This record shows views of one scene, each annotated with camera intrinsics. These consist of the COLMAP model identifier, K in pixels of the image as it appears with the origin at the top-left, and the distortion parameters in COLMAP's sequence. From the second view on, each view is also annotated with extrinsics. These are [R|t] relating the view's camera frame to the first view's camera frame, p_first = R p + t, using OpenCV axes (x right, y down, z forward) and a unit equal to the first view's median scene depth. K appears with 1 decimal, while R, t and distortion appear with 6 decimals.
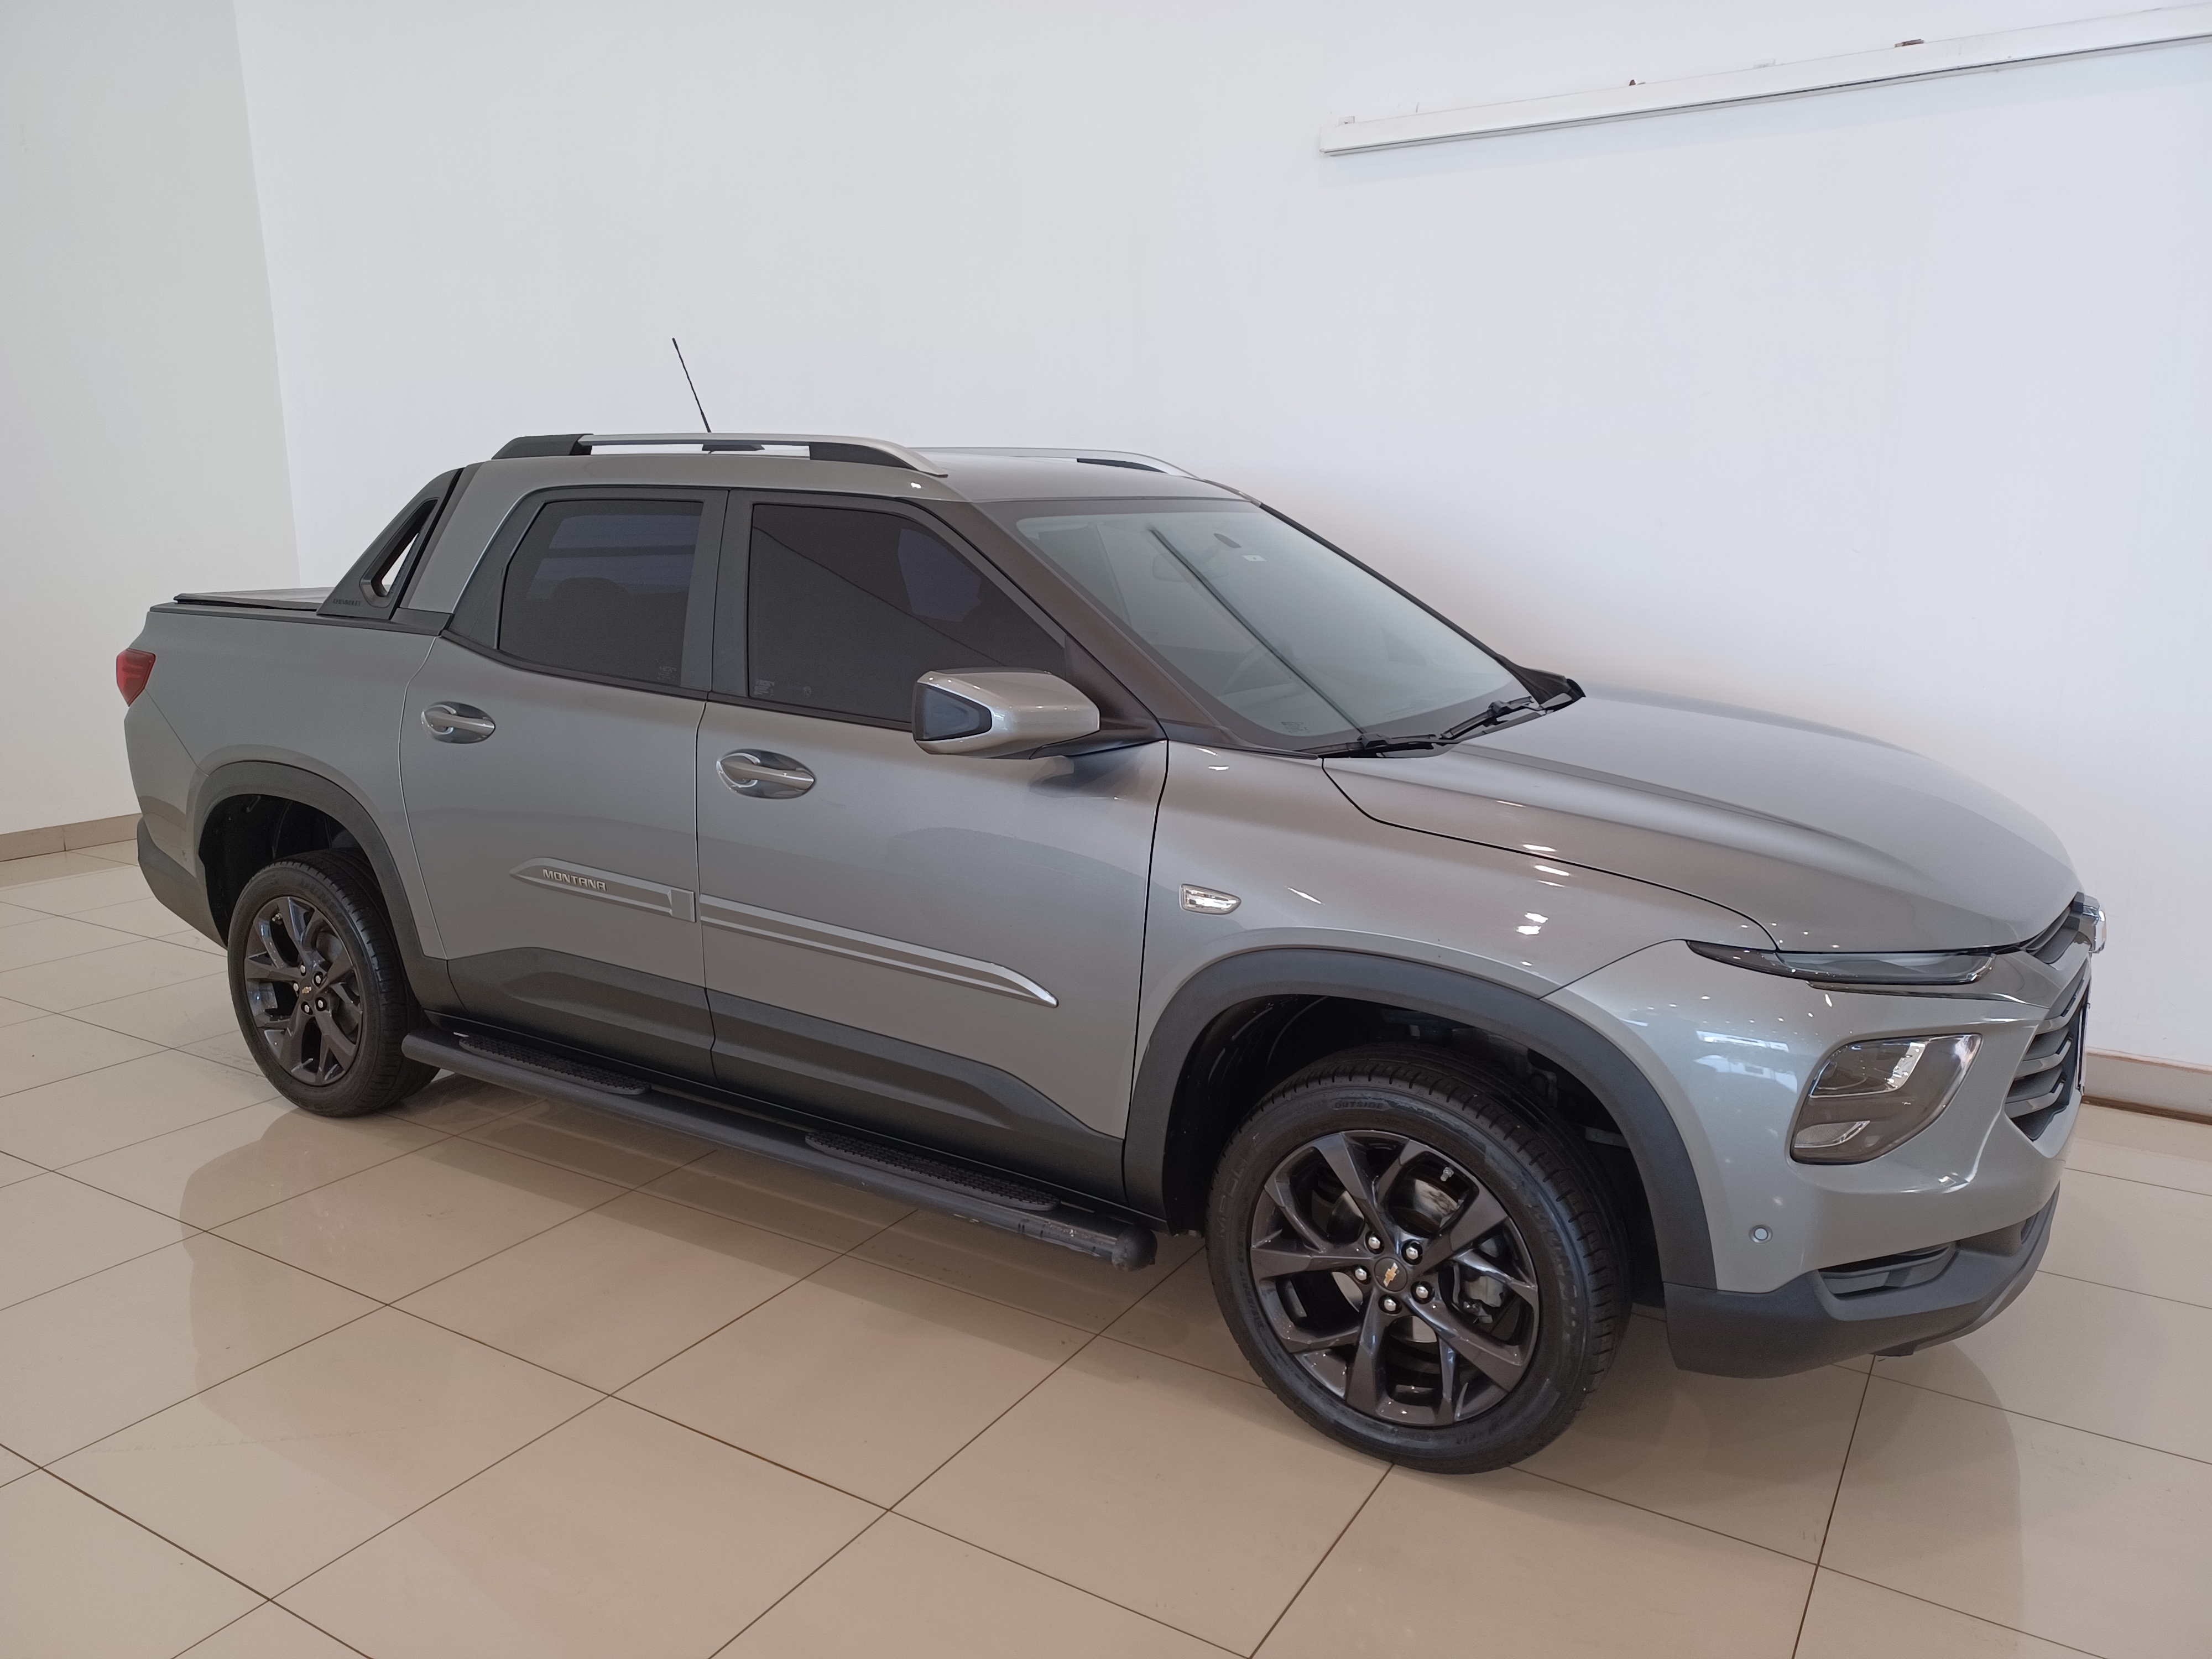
lens RADIAL K [[1599.1, 0, 1107.2], [0, 1599.1, 876.7], [0, 0, 1]] dist [0.066247, -0.000358]
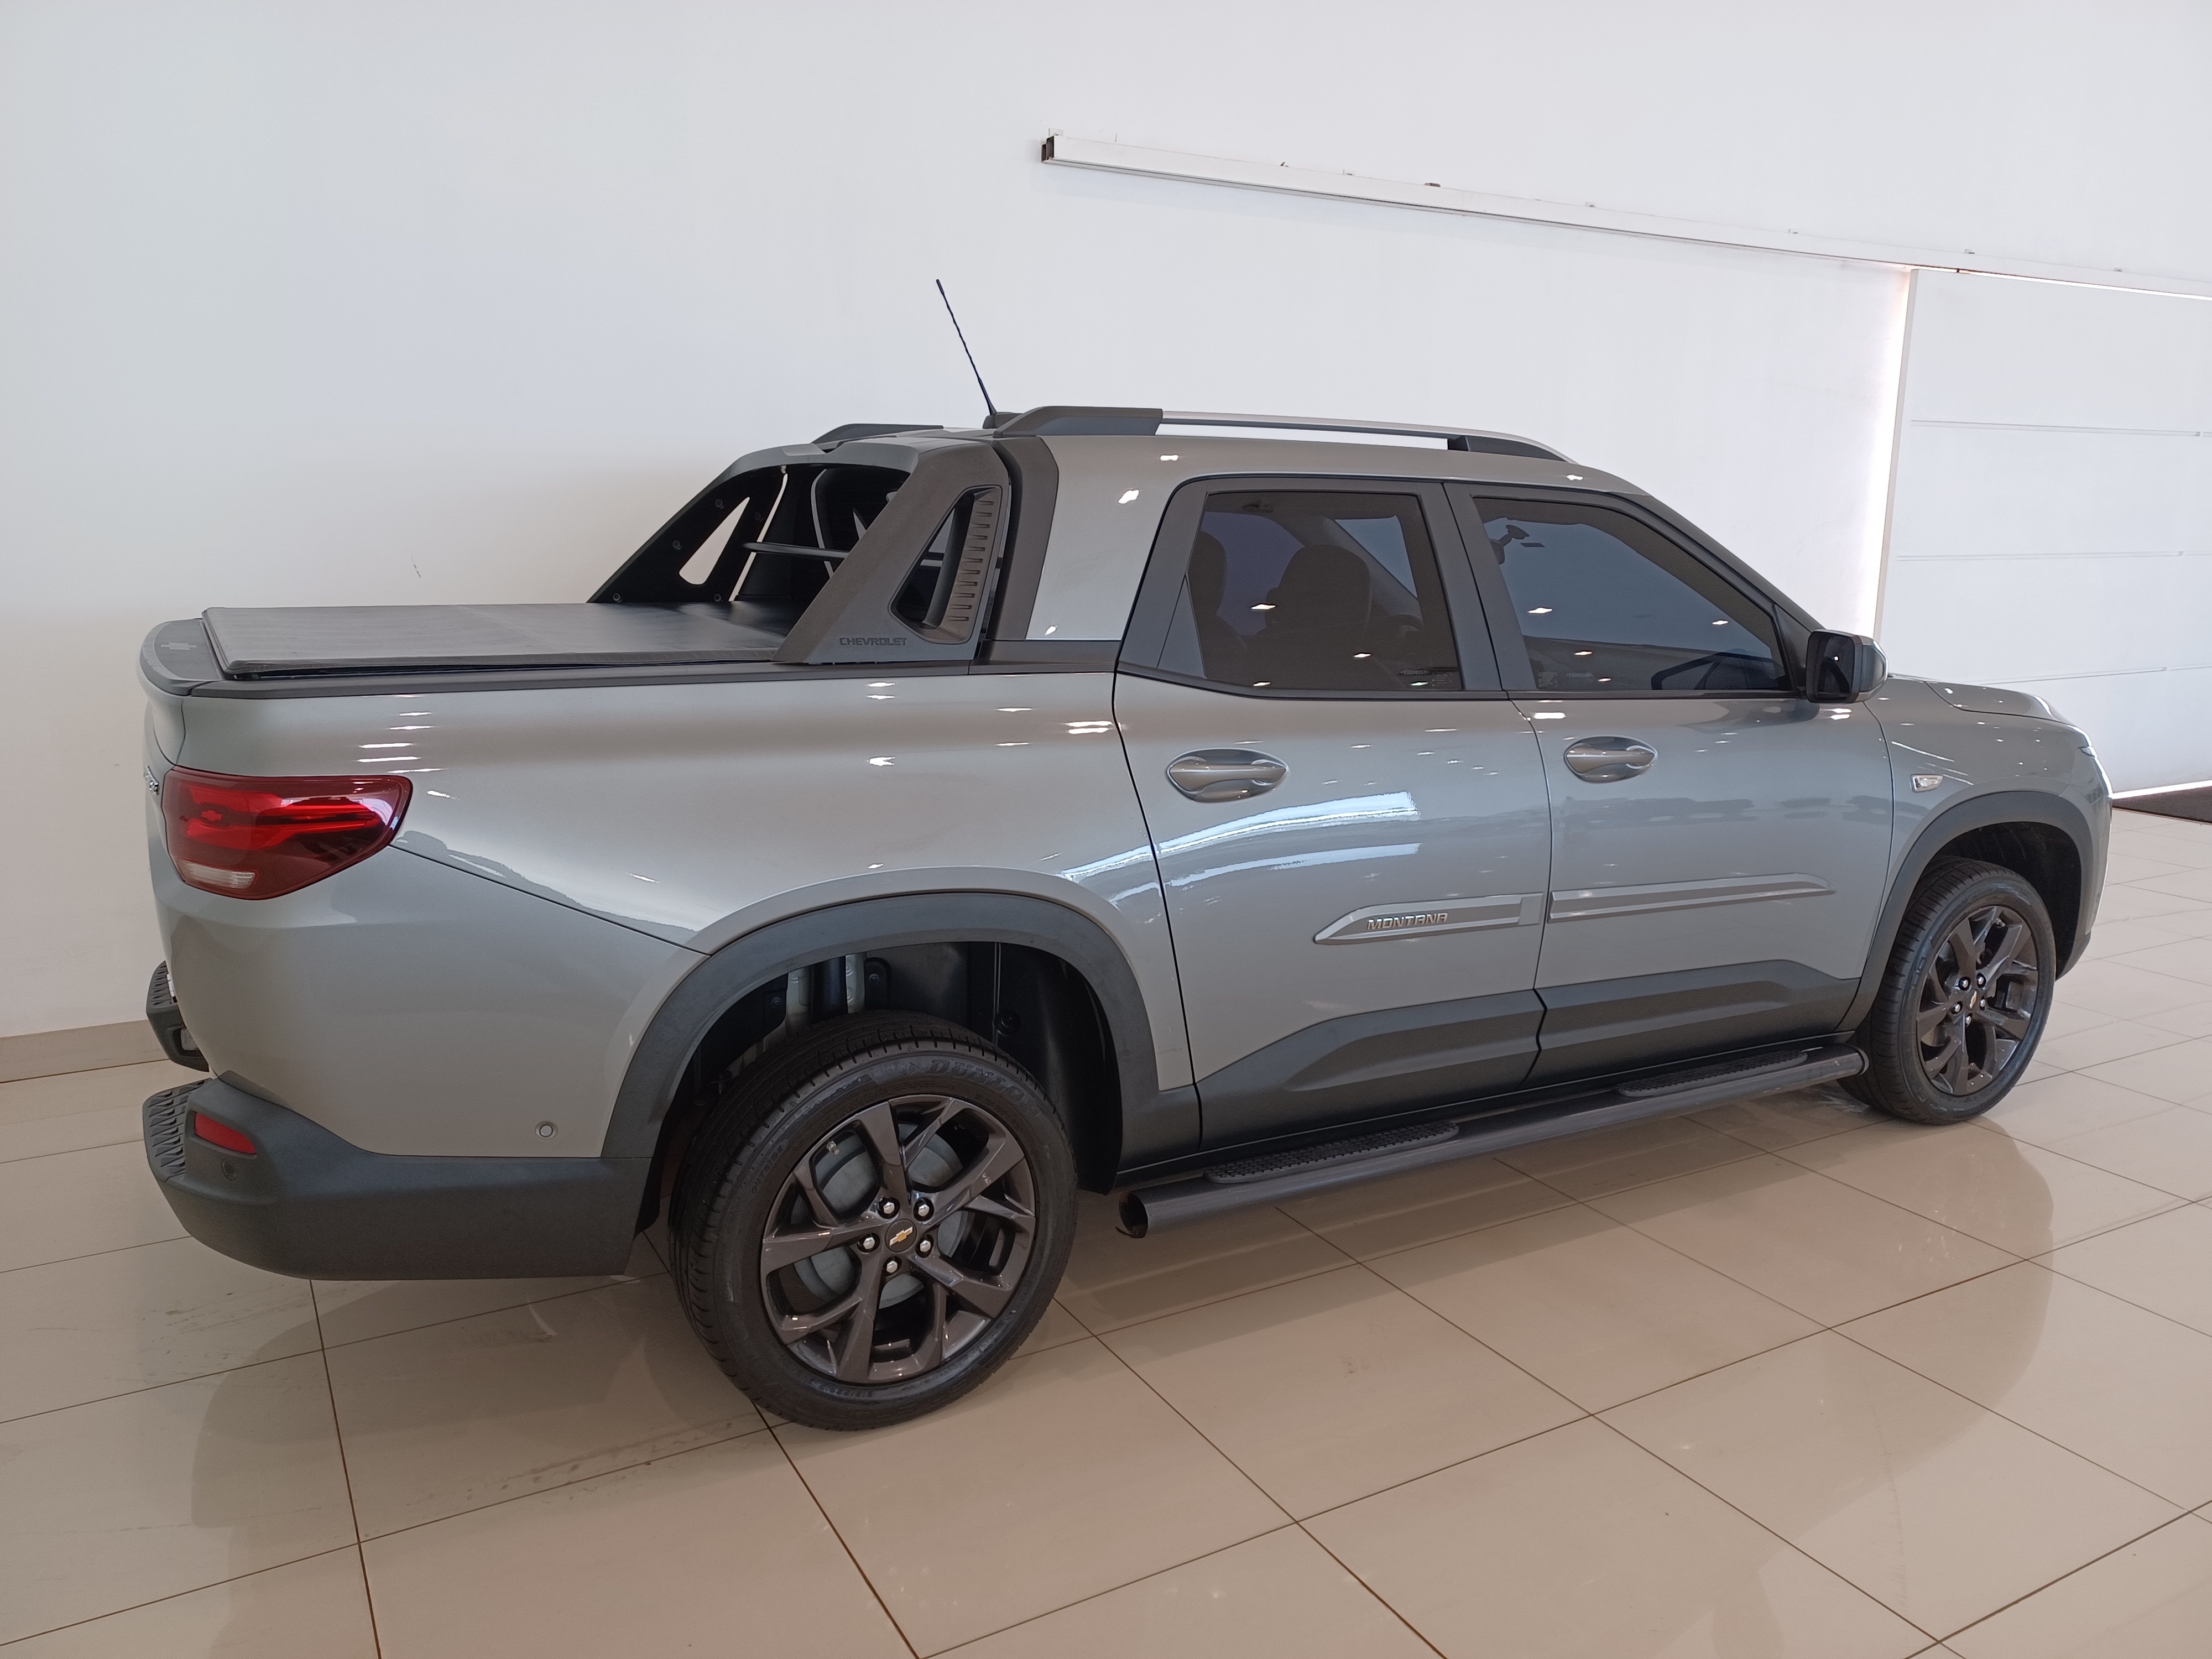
lens RADIAL K [[1630.1, 0, 1106.0], [0, 1630.1, 829.5], [0, 0, 1]] dist [0.004312, -0.001586]
pose [[0.487195, -0.178049, 0.854950, -0.617846], [0.181068, 0.978316, 0.100559, -0.088471], [-0.854315, 0.105812, 0.508870, 0.360099]]
